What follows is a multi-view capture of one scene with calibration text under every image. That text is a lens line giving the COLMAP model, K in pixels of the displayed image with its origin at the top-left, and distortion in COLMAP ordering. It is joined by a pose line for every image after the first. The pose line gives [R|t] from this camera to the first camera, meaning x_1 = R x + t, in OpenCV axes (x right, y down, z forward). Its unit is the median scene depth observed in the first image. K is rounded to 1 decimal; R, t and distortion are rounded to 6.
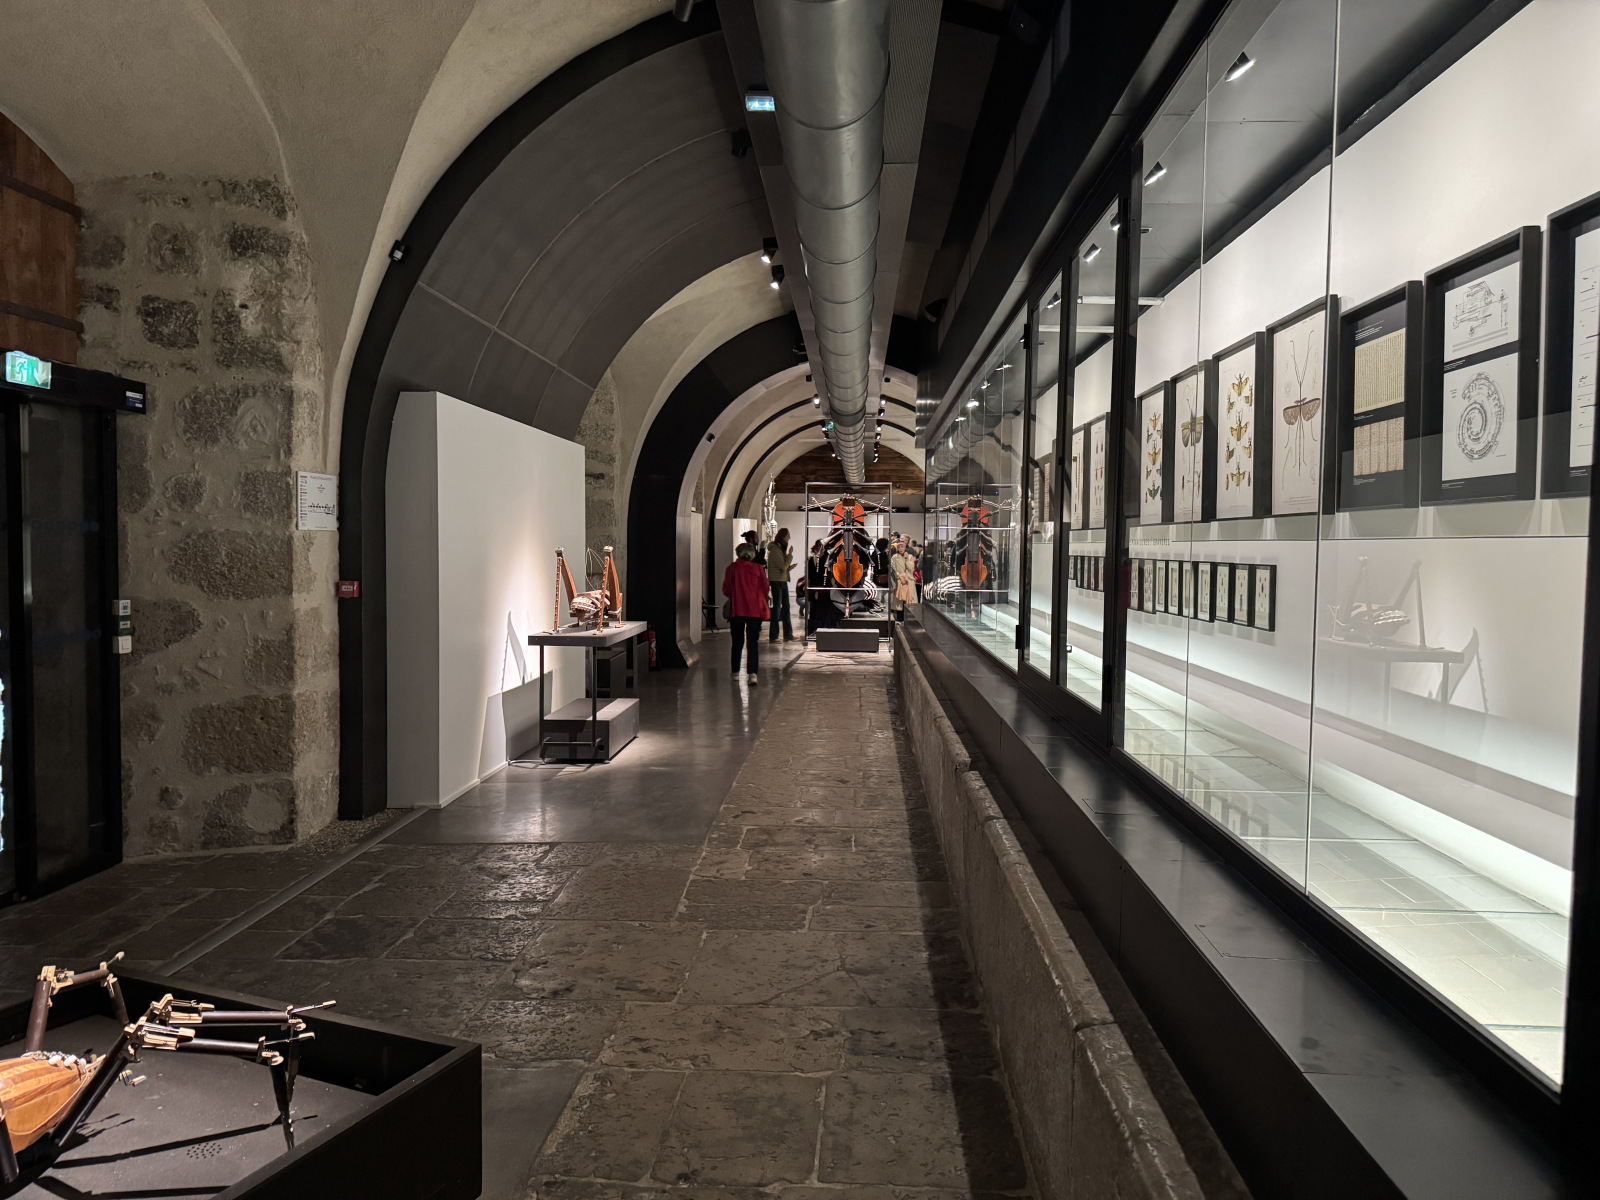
lens RADIAL K [[1192.4, 0, 798.8], [0, 1192.4, 598.6], [0, 0, 1]] dist [0.002781, -0.007602]
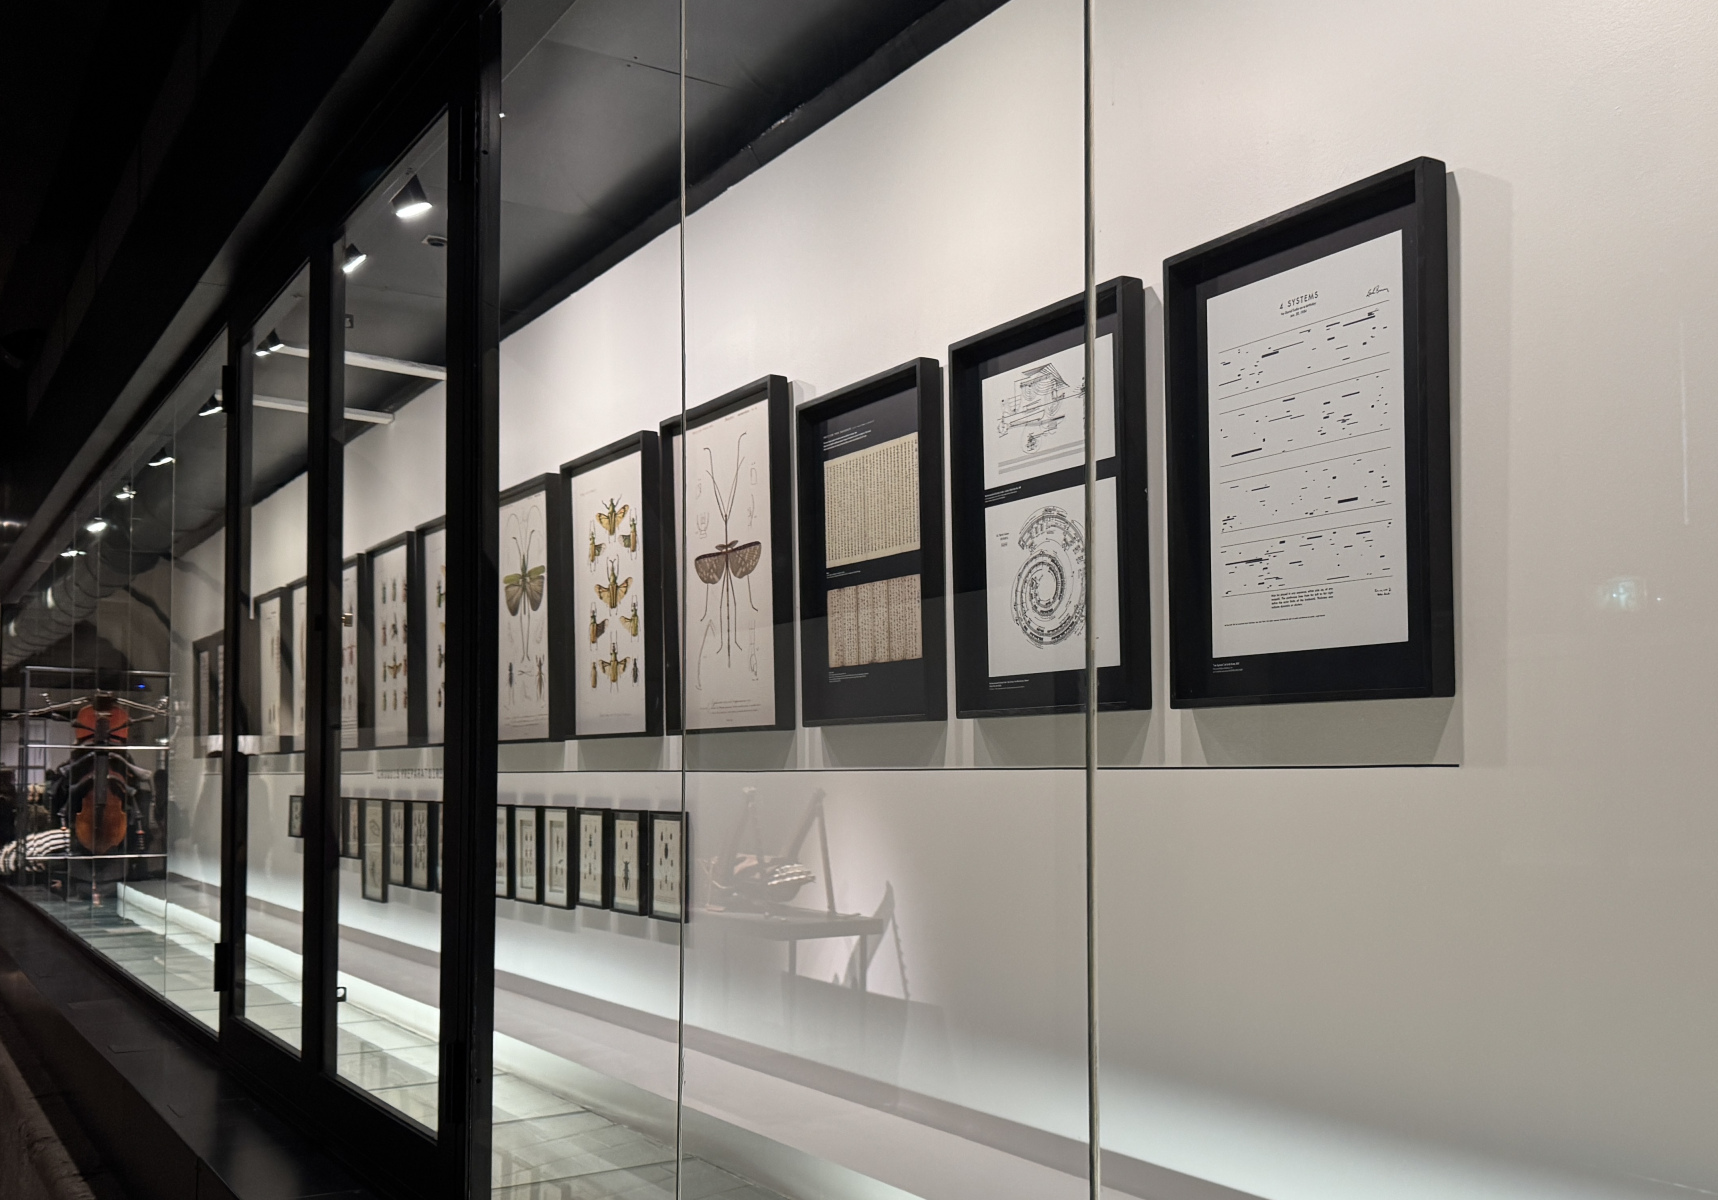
lens RADIAL K [[1525.5, 0, 936.5], [0, 1525.5, 731.2], [0, 0, 1]] dist [0.067039, -0.072722]
pose [[0.794271, 0.001574, 0.607562, 0.026149], [0.037231, 0.997991, -0.051257, -0.023660], [-0.606422, 0.063332, 0.792617, 0.290479]]
